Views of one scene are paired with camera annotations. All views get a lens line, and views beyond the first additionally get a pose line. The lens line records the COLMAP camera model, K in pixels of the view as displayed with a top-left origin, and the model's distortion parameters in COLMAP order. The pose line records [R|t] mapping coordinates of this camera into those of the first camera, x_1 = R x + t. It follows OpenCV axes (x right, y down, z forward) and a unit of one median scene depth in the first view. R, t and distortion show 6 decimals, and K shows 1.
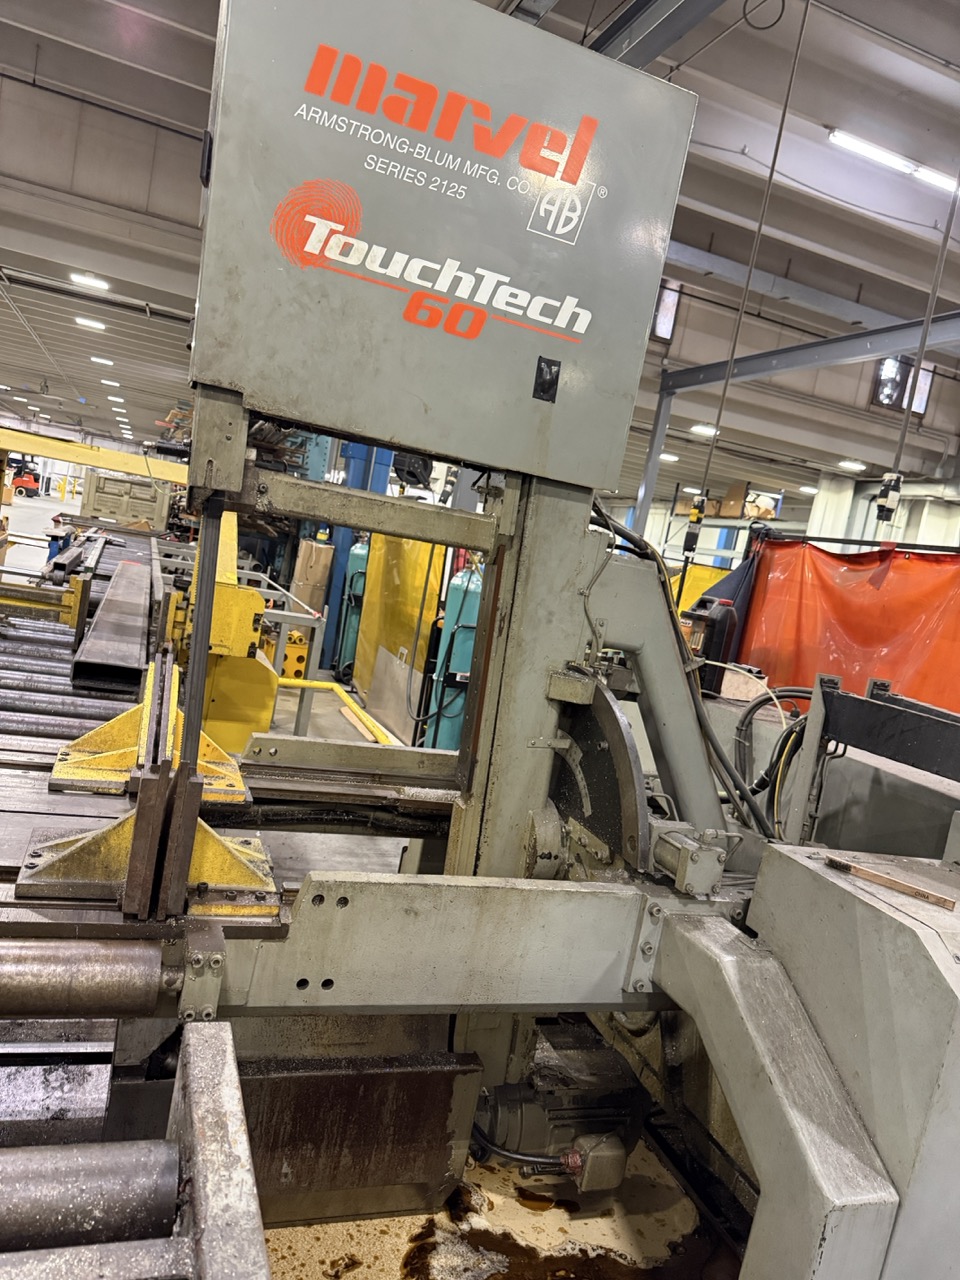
lens RADIAL K [[904.7, 0, 467.9], [0, 904.7, 645.6], [0, 0, 1]] dist [0.060298, -0.083134]
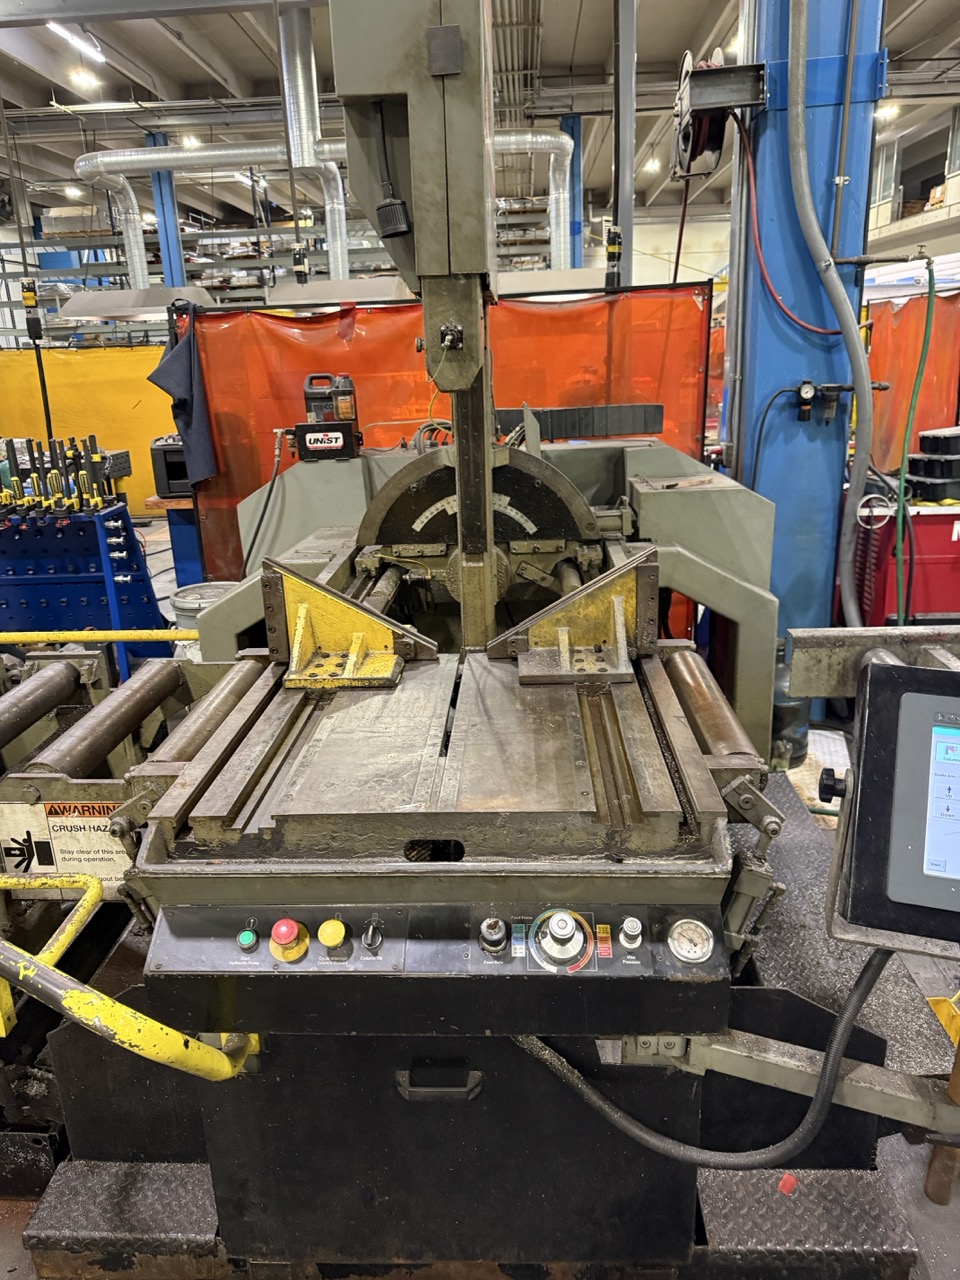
lens RADIAL K [[904.7, 0, 473.5], [0, 904.7, 640.0], [0, 0, 1]] dist [0.060298, -0.083134]
pose [[0.371983, -0.464680, 0.803555, -1.053470], [0.210925, 0.885346, 0.414335, -0.262156], [-0.903957, 0.015364, 0.427347, 0.384021]]
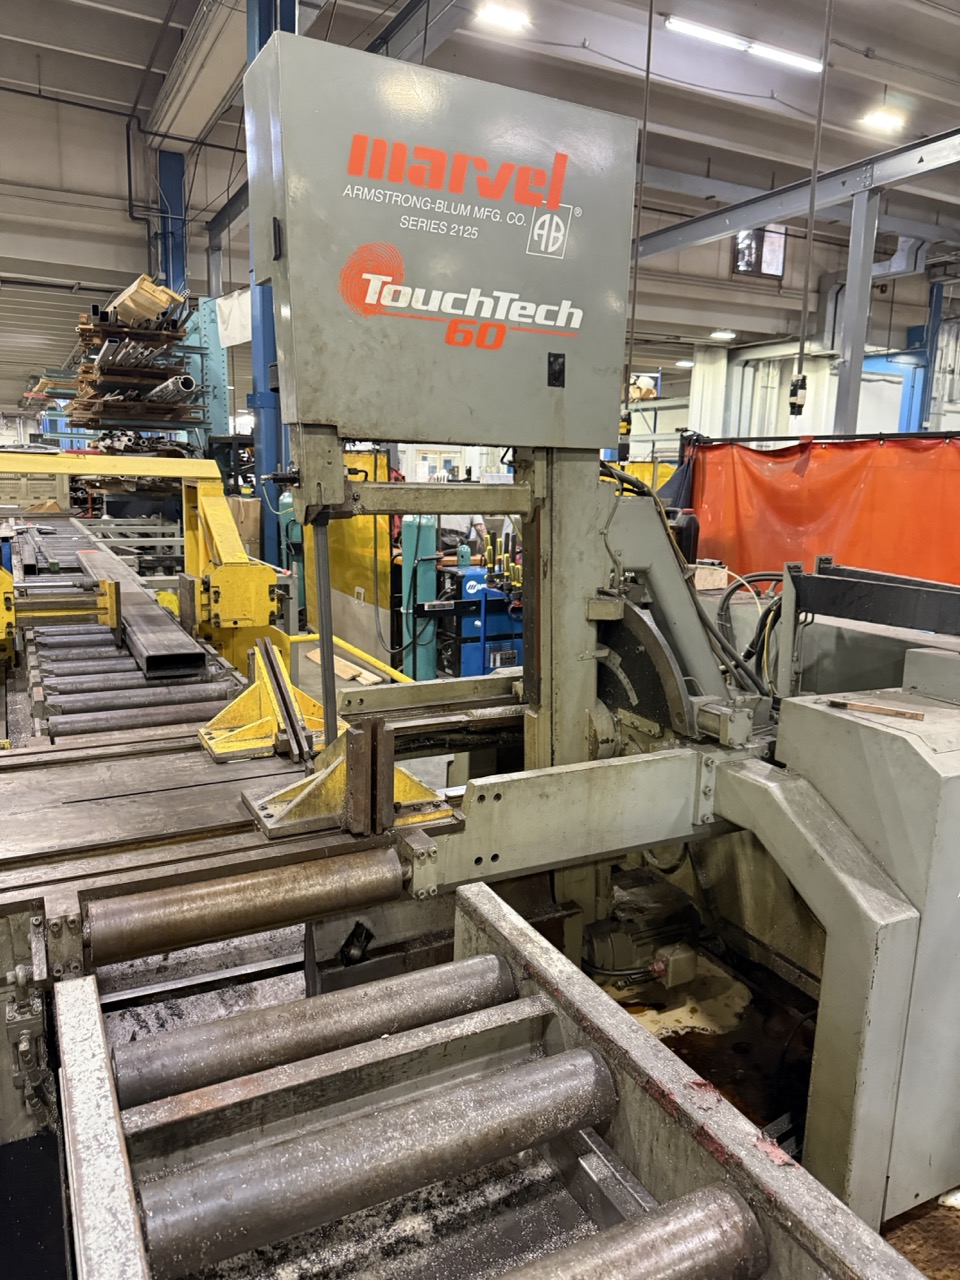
lens RADIAL K [[904.7, 0, 470.8], [0, 904.7, 632.8], [0, 0, 1]] dist [0.060298, -0.083134]
pose [[0.979752, -0.176355, 0.094793, -0.173649], [0.168096, 0.981740, 0.089058, -0.056726], [-0.108768, -0.071320, 0.991505, -0.207616]]
